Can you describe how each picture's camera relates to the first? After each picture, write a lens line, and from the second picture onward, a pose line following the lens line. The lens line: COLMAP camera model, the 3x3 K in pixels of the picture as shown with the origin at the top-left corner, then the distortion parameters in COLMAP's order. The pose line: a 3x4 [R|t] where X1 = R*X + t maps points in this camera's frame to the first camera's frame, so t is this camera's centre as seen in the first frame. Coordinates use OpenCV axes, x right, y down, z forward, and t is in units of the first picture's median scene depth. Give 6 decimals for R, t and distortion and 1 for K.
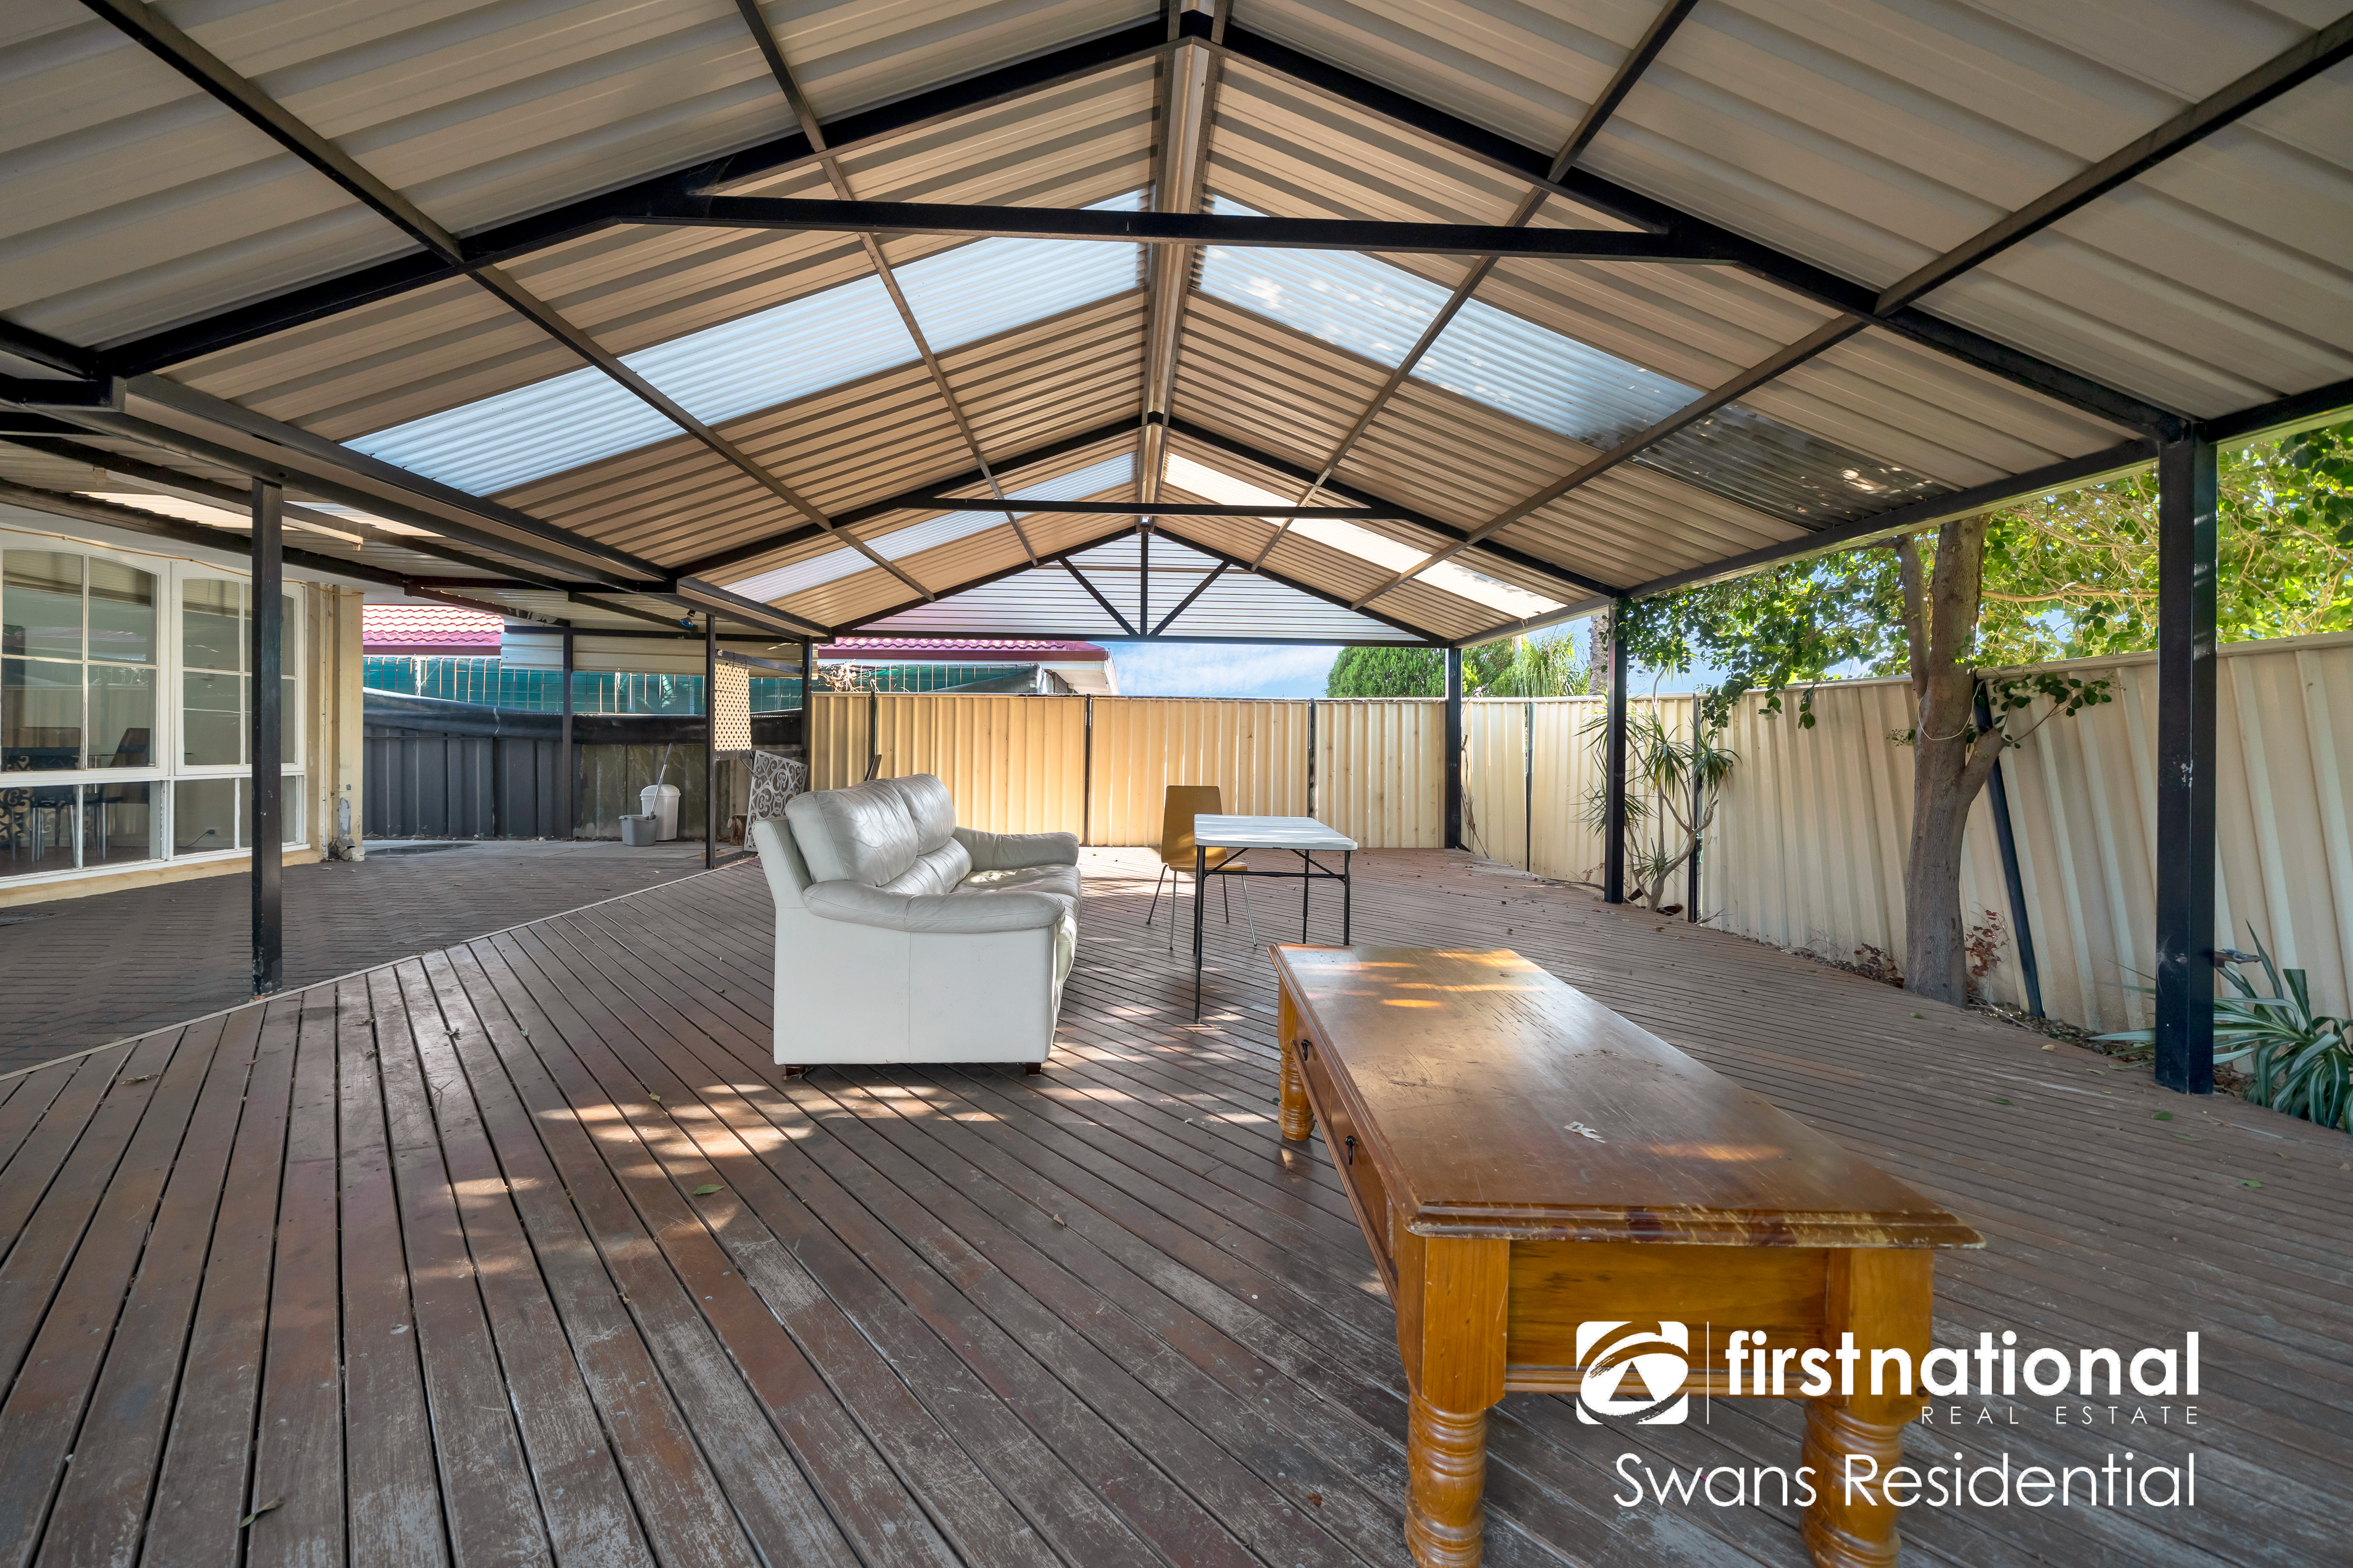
lens RADIAL K [[815.5, 0, 1169.8], [0, 815.5, 744.3], [0, 0, 1]] dist [-0.006954, -0.000154]
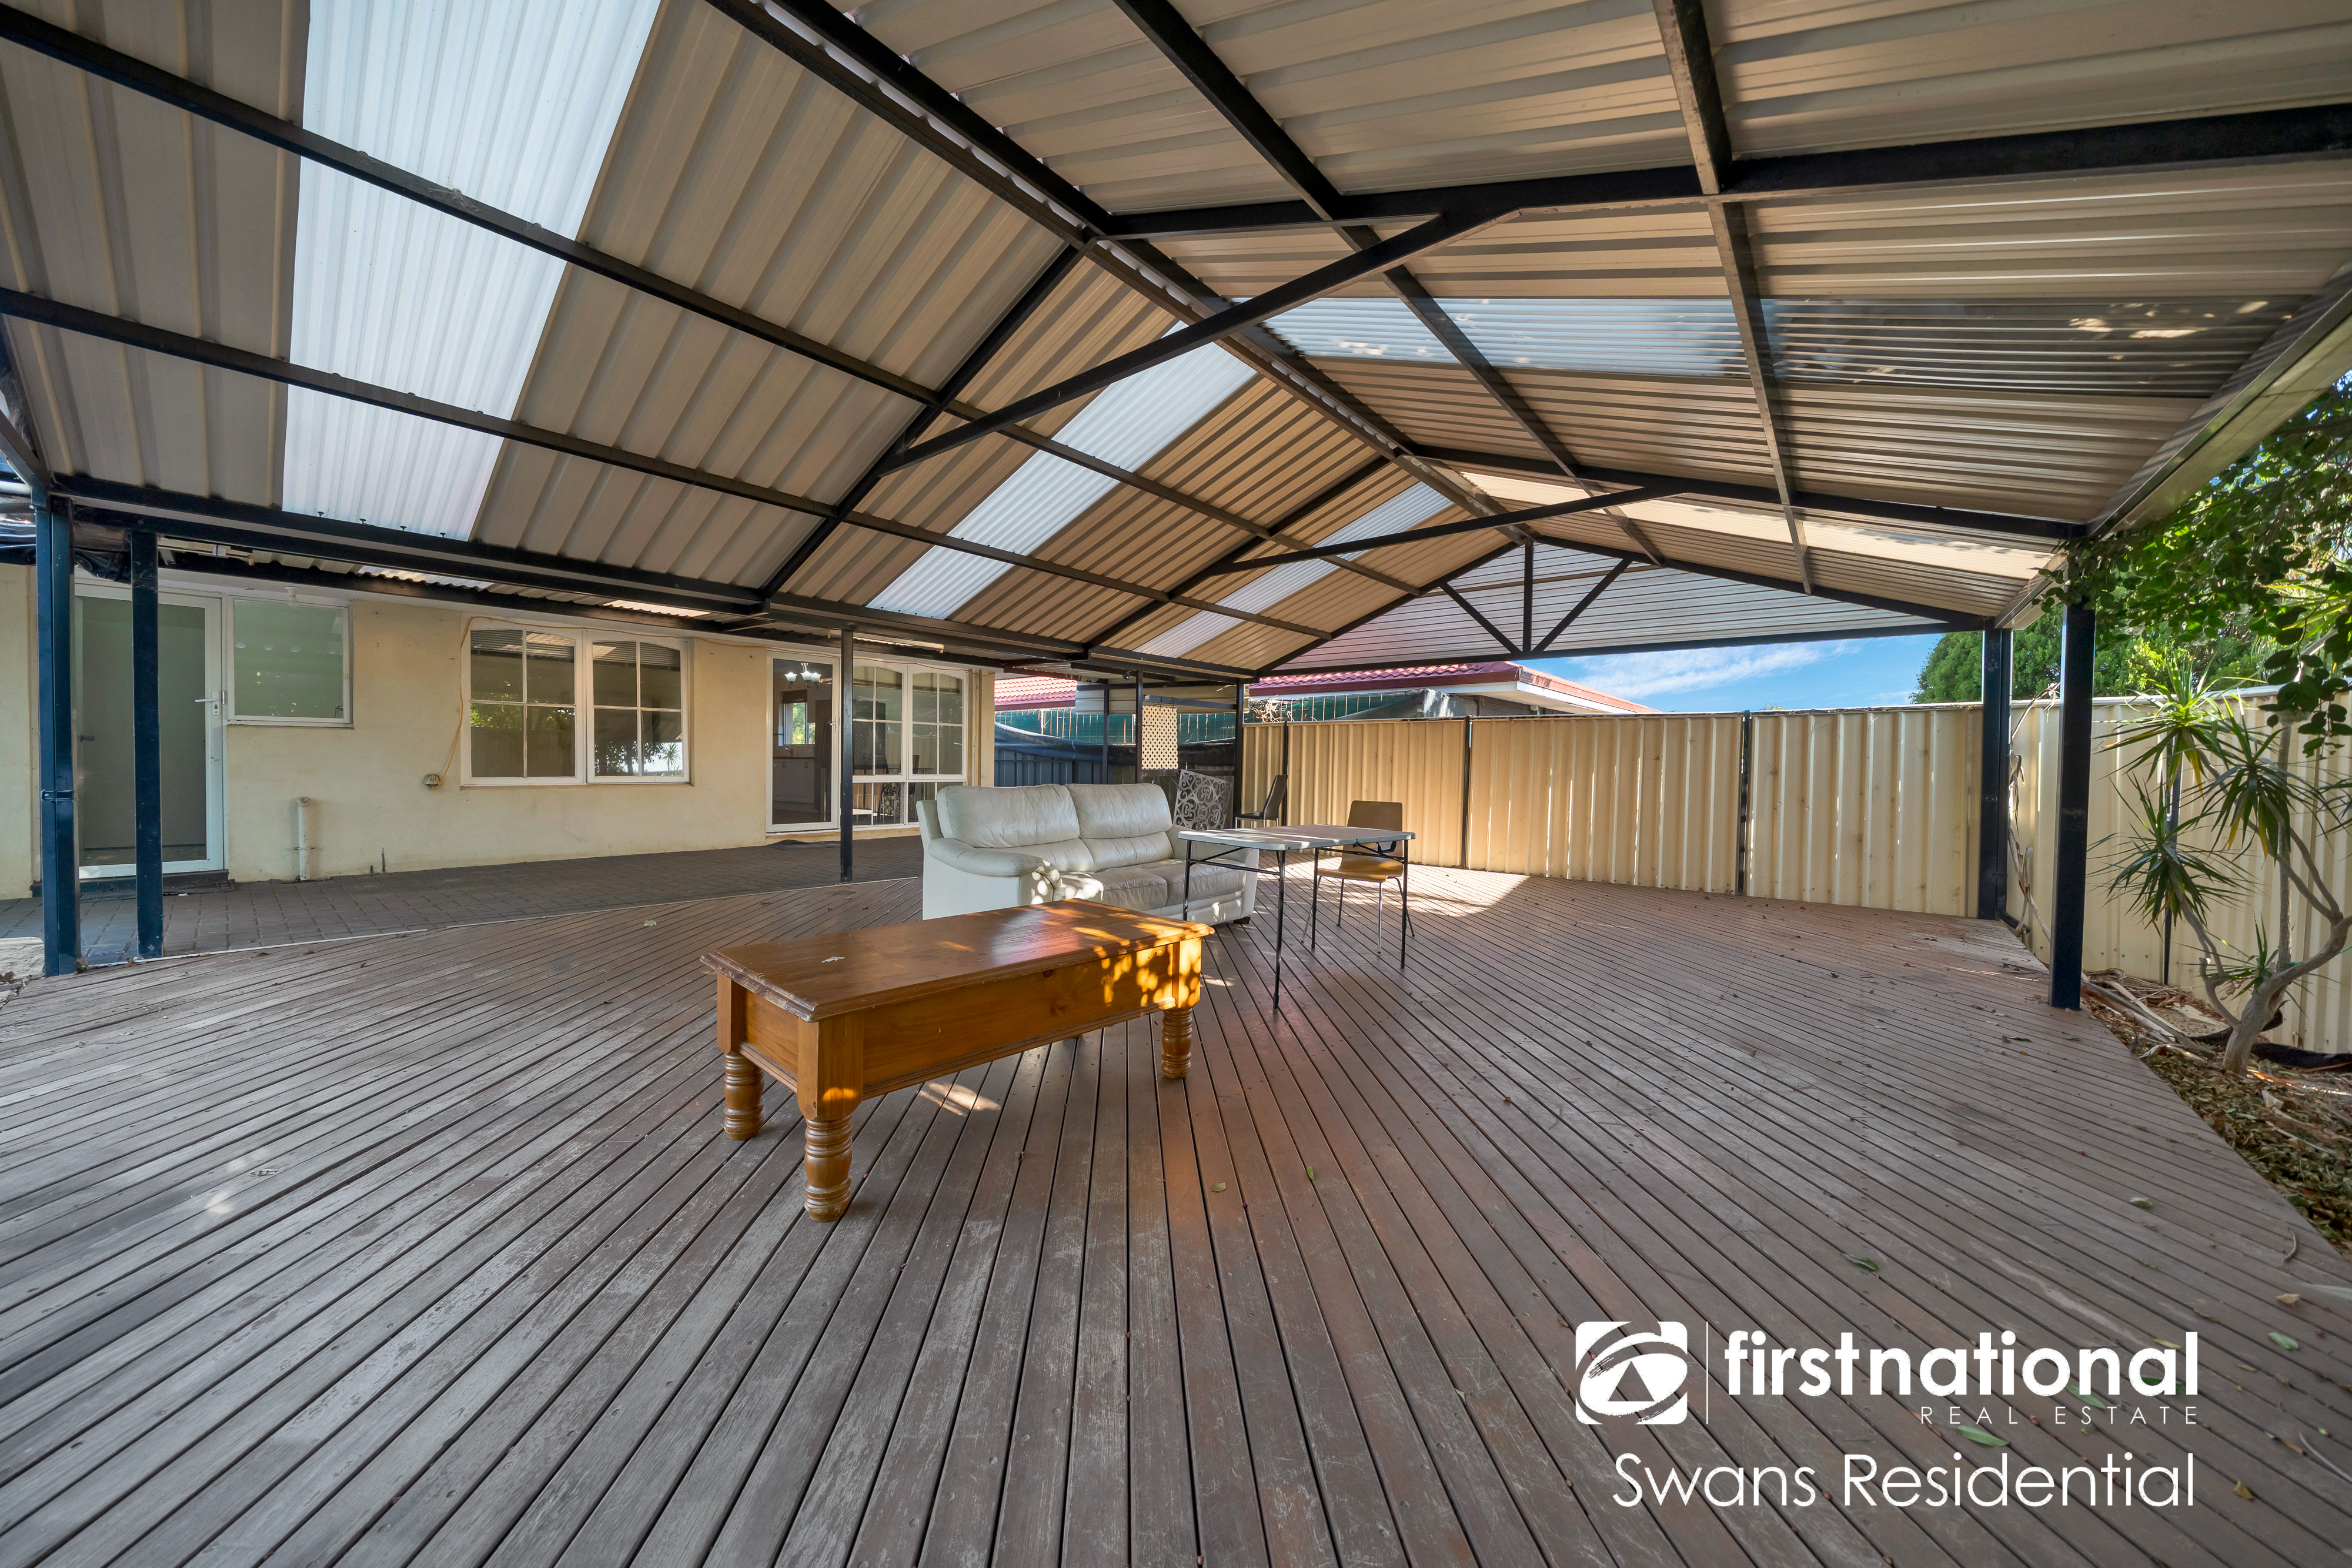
lens RADIAL K [[815.1, 0, 1159.8], [0, 815.1, 780.4], [0, 0, 1]] dist [-0.006954, -0.000154]
pose [[0.726282, 0.014435, -0.687246, 0.315491], [-0.008713, 0.999892, 0.011794, 0.007750], [0.687342, -0.002578, 0.726329, 0.021566]]
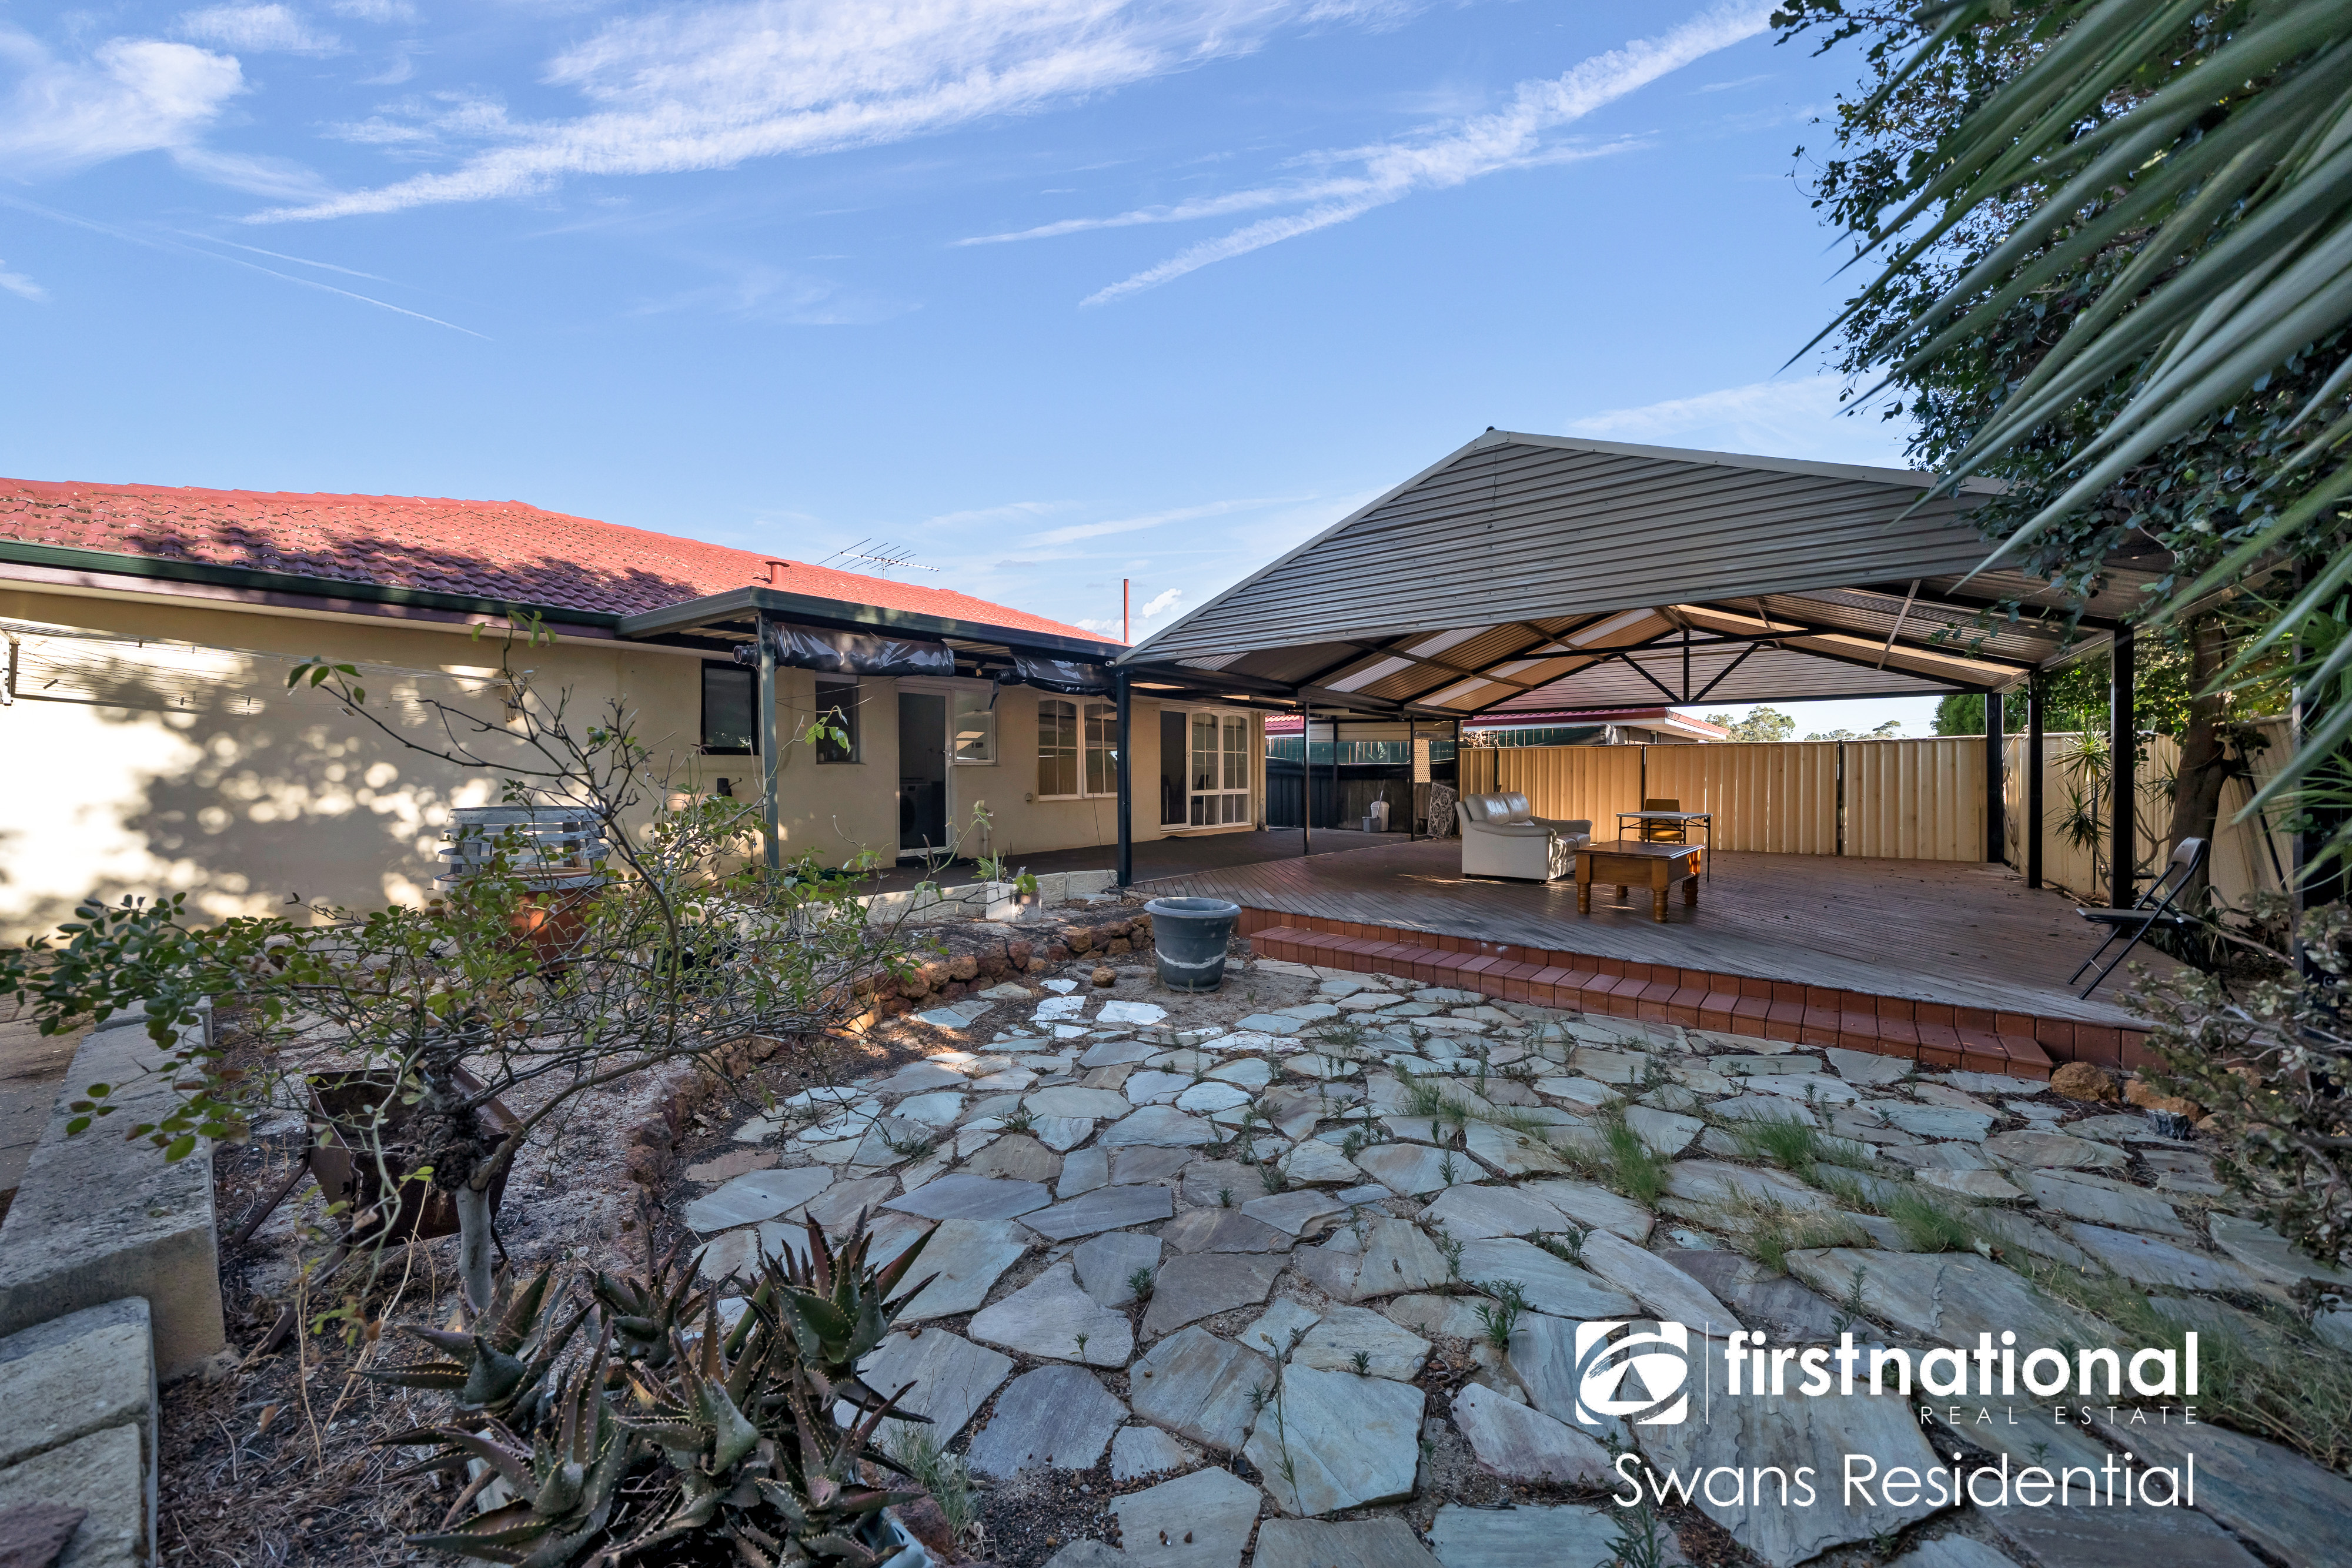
lens RADIAL K [[815.1, 0, 1162.5], [0, 815.1, 780.6], [0, 0, 1]] dist [-0.006954, -0.000154]
pose [[0.734379, -0.006628, -0.678707, 0.266979], [0.008272, 0.999965, -0.000814, -0.000400], [0.678689, -0.005017, 0.734408, -0.693990]]
